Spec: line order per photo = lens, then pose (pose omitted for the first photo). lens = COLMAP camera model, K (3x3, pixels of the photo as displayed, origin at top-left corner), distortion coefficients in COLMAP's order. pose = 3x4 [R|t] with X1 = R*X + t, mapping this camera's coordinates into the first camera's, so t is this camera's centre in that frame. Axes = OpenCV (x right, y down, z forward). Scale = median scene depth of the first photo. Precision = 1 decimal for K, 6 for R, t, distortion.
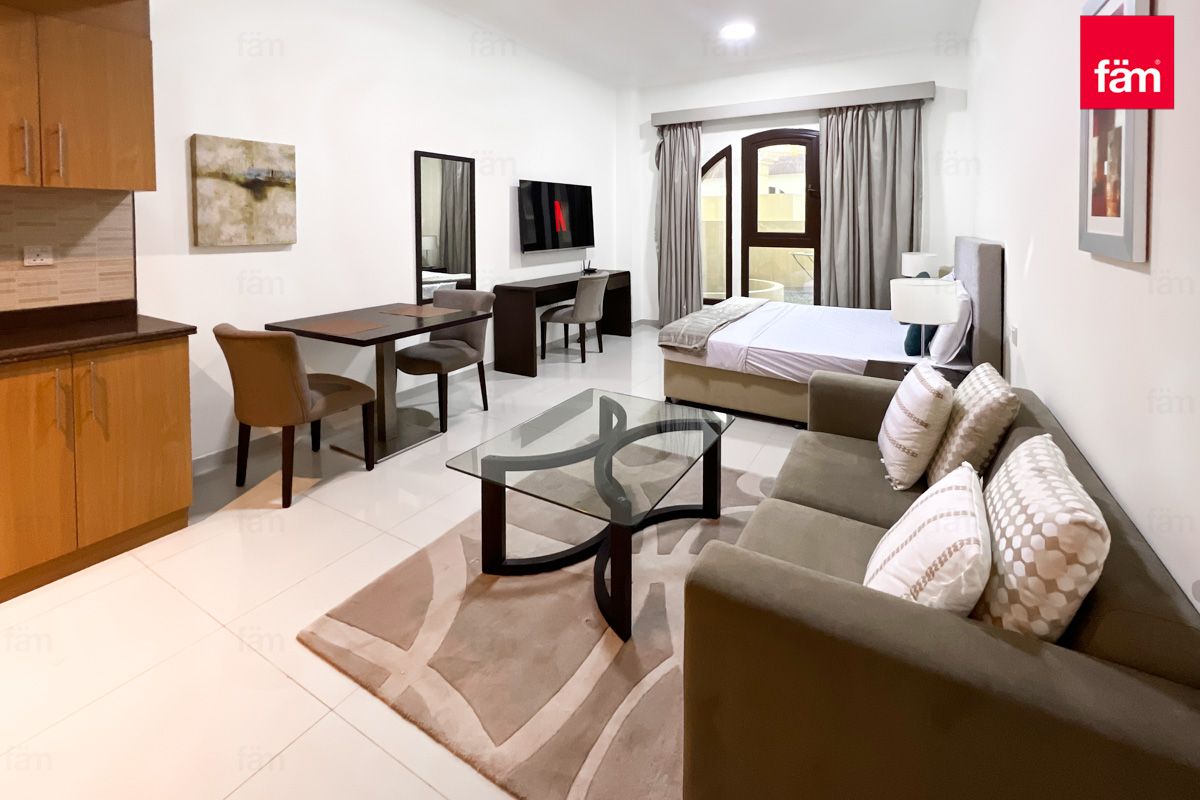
lens RADIAL K [[511.2, 0, 625.7], [0, 511.2, 233.9], [0, 0, 1]] dist [0.003948, 0.001595]
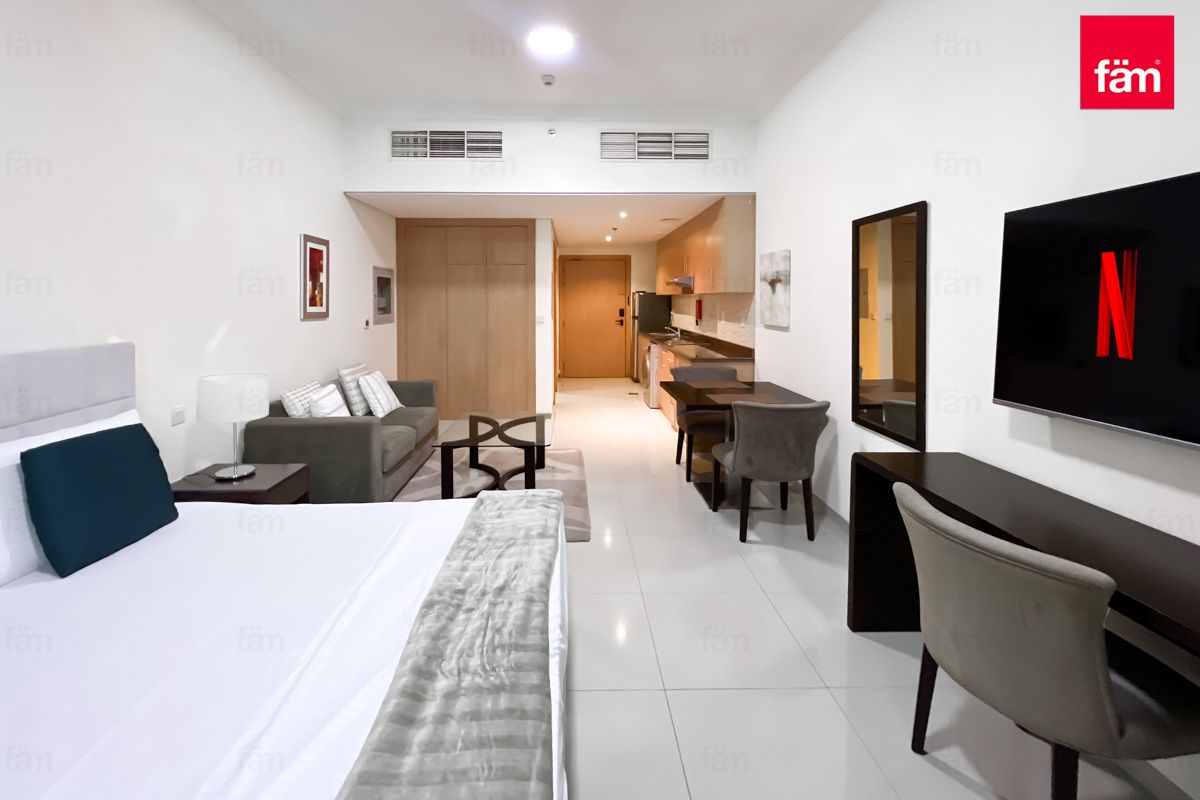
lens RADIAL K [[482.8, 0, 583.8], [0, 482.8, 308.1], [0, 0, 1]] dist [-0.009966, -0.001001]
pose [[-0.869649, 0.007097, -0.493620, 0.419328], [-0.014875, 0.999066, 0.040571, -0.078388], [0.493447, 0.042625, -0.868731, 2.029691]]
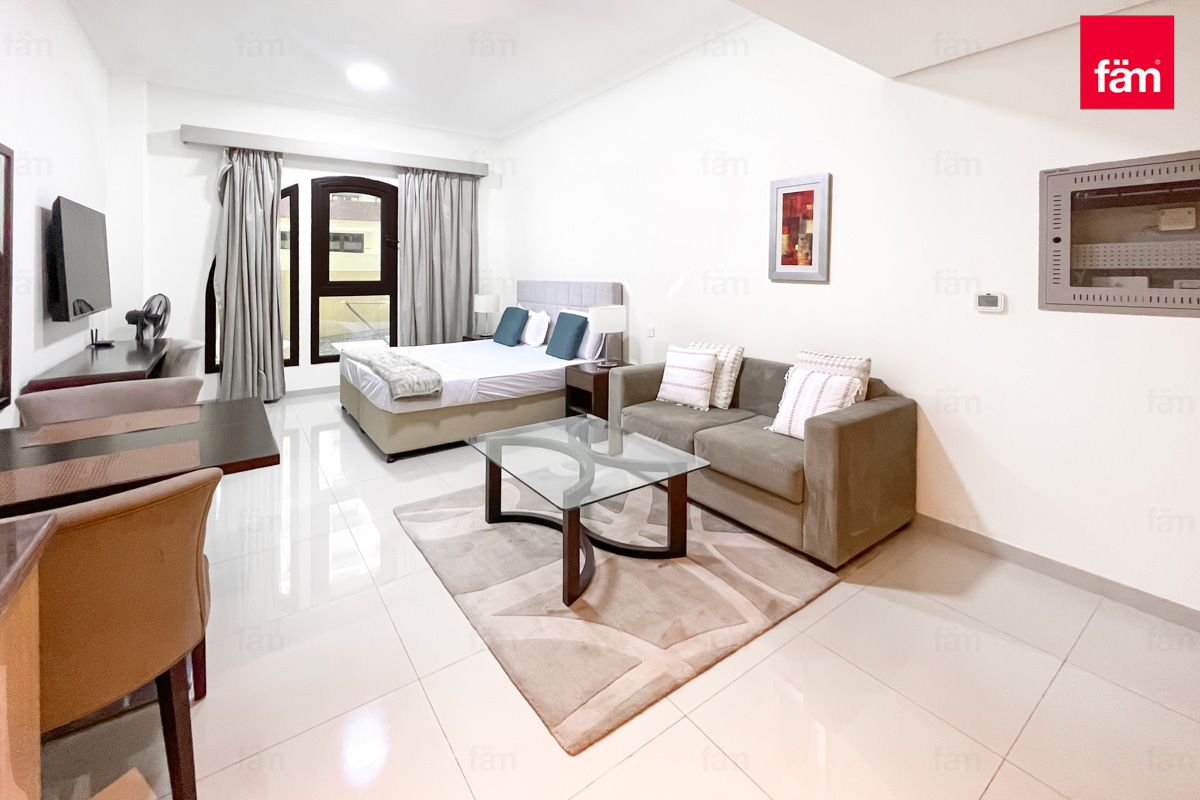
lens RADIAL K [[511.2, 0, 591.6], [0, 511.2, 271.6], [0, 0, 1]] dist [0.003948, 0.001595]
pose [[0.419790, -0.001091, 0.907621, -0.854335], [0.024989, 0.999634, -0.010357, 0.000304], [-0.907277, 0.027028, 0.419664, 0.367523]]
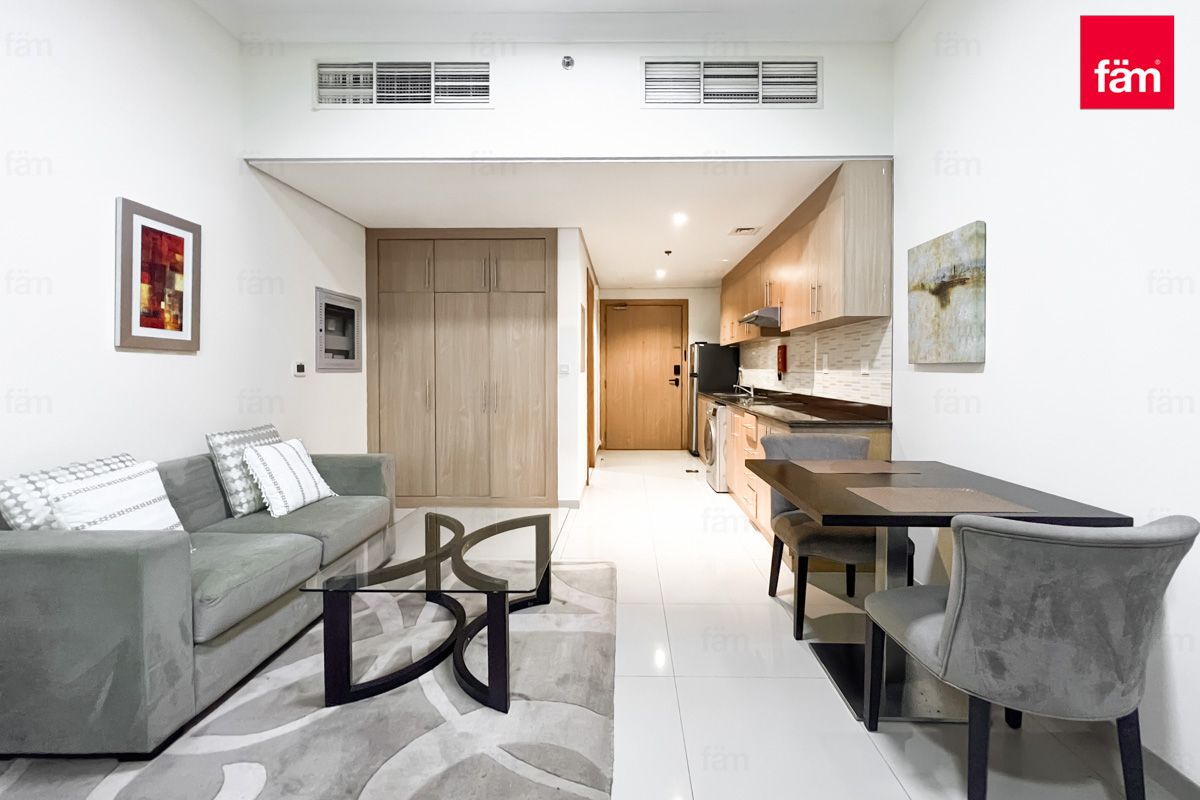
lens RADIAL K [[486.4, 0, 625.9], [0, 486.4, 374.9], [0, 0, 1]] dist [-0.009001, 0.000152]
pose [[-0.881522, 0.002258, -0.472138, 0.093087], [-0.015469, 0.999314, 0.033661, 0.024004], [0.471890, 0.036977, -0.880882, 1.541812]]
